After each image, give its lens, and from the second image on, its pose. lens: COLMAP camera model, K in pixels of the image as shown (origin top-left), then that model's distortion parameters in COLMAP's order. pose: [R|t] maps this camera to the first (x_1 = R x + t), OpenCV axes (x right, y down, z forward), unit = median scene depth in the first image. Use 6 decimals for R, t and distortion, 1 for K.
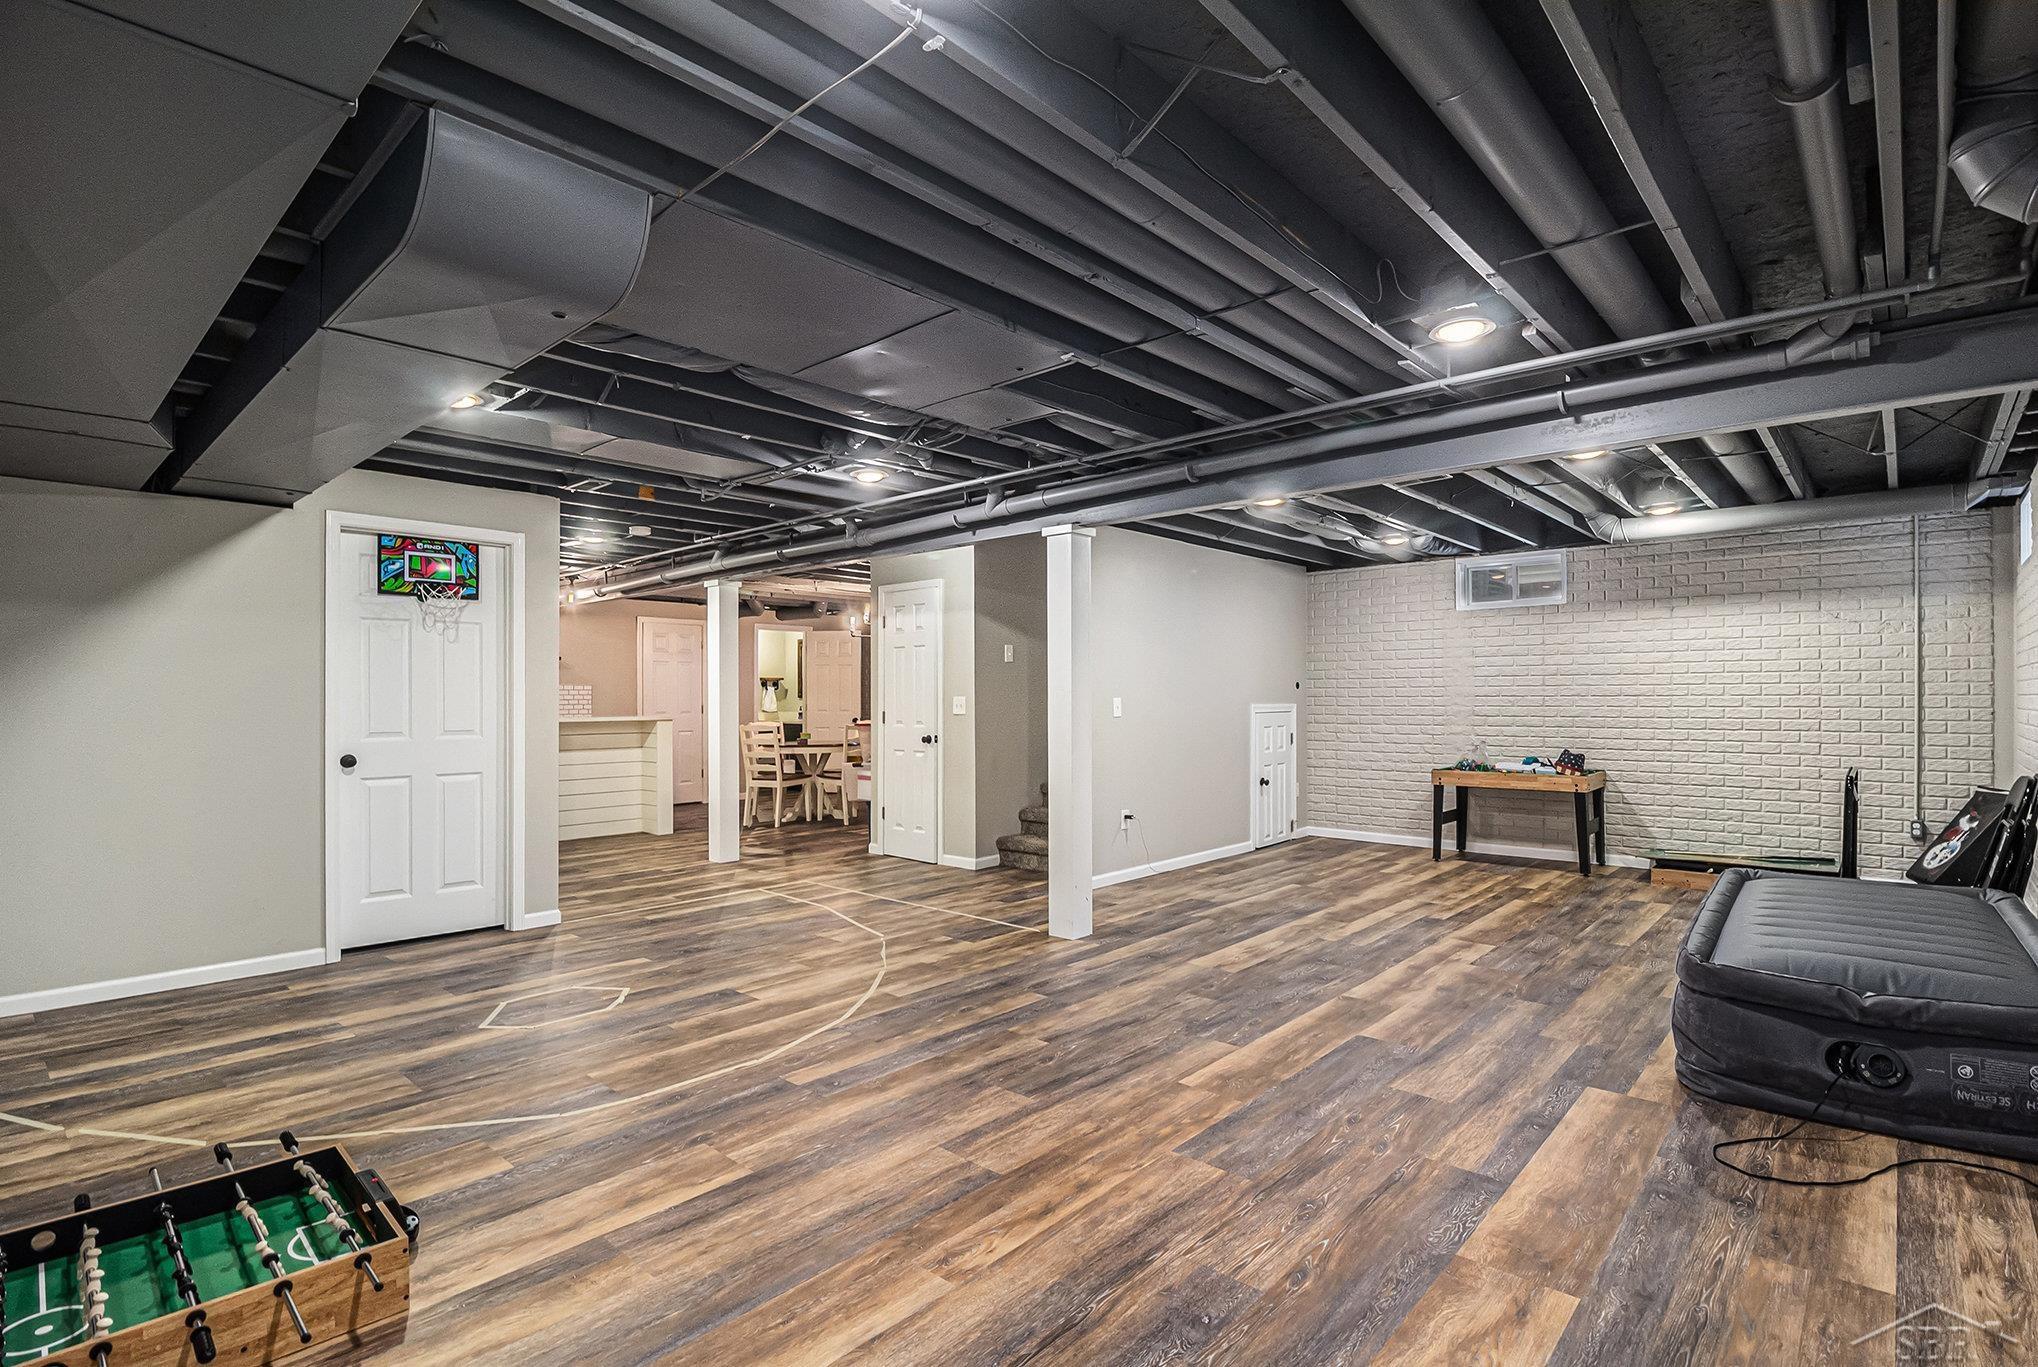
lens RADIAL K [[978.6, 0, 1028.4], [0, 978.6, 690.8], [0, 0, 1]] dist [-0.005928, -0.004361]
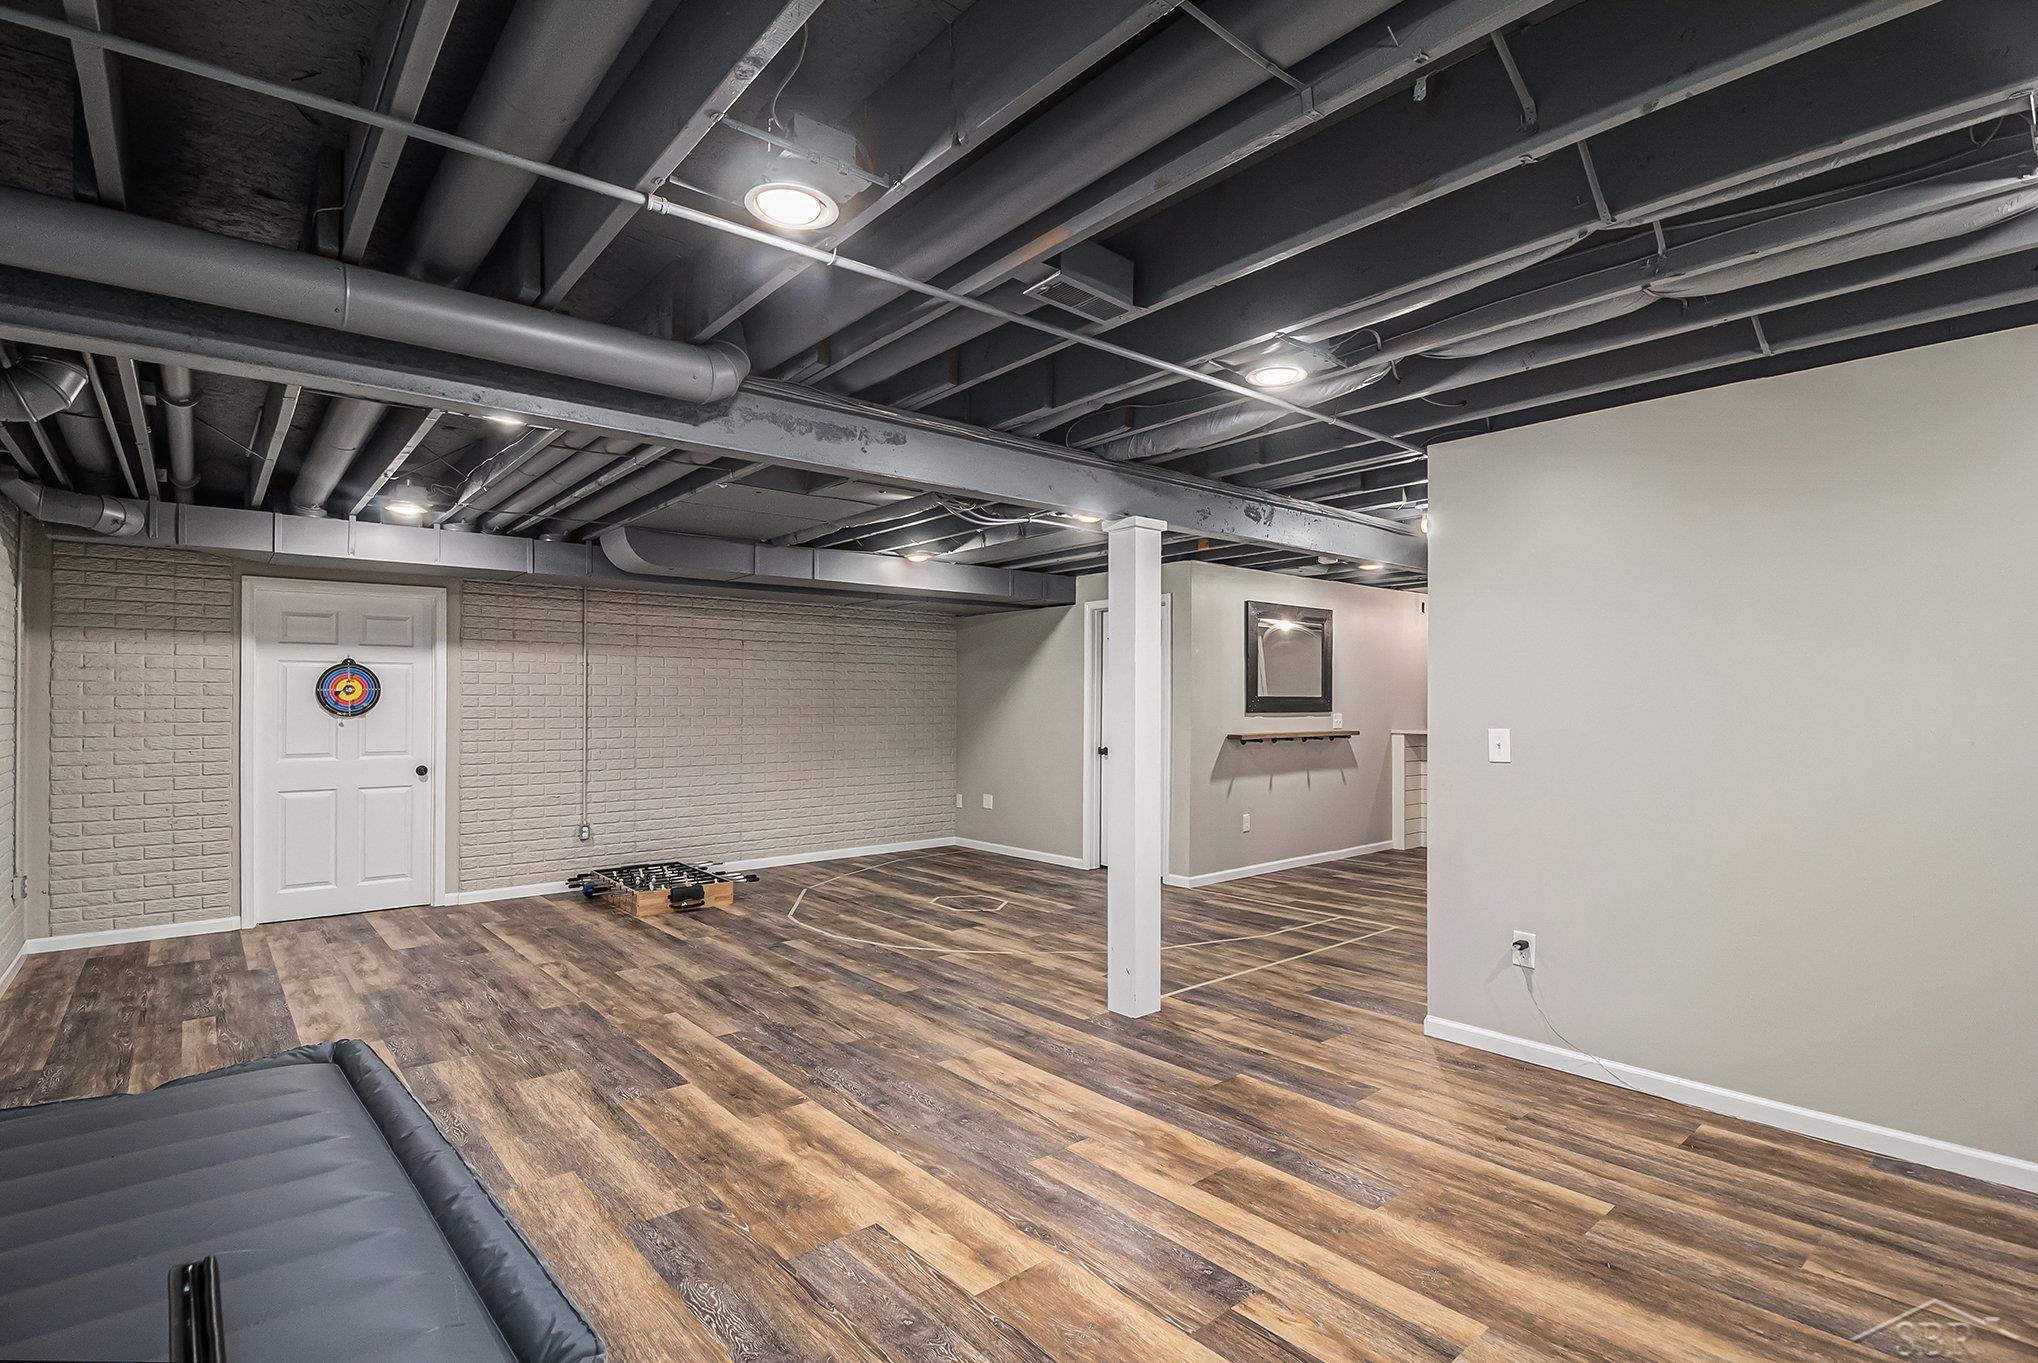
lens RADIAL K [[978.6, 0, 1029.1], [0, 978.6, 688.9], [0, 0, 1]] dist [-0.005928, -0.004361]
pose [[-0.128721, -0.007577, -0.991652, 1.199991], [0.006514, 0.999943, -0.008486, -0.019012], [0.991659, -0.007552, -0.128664, 1.408135]]
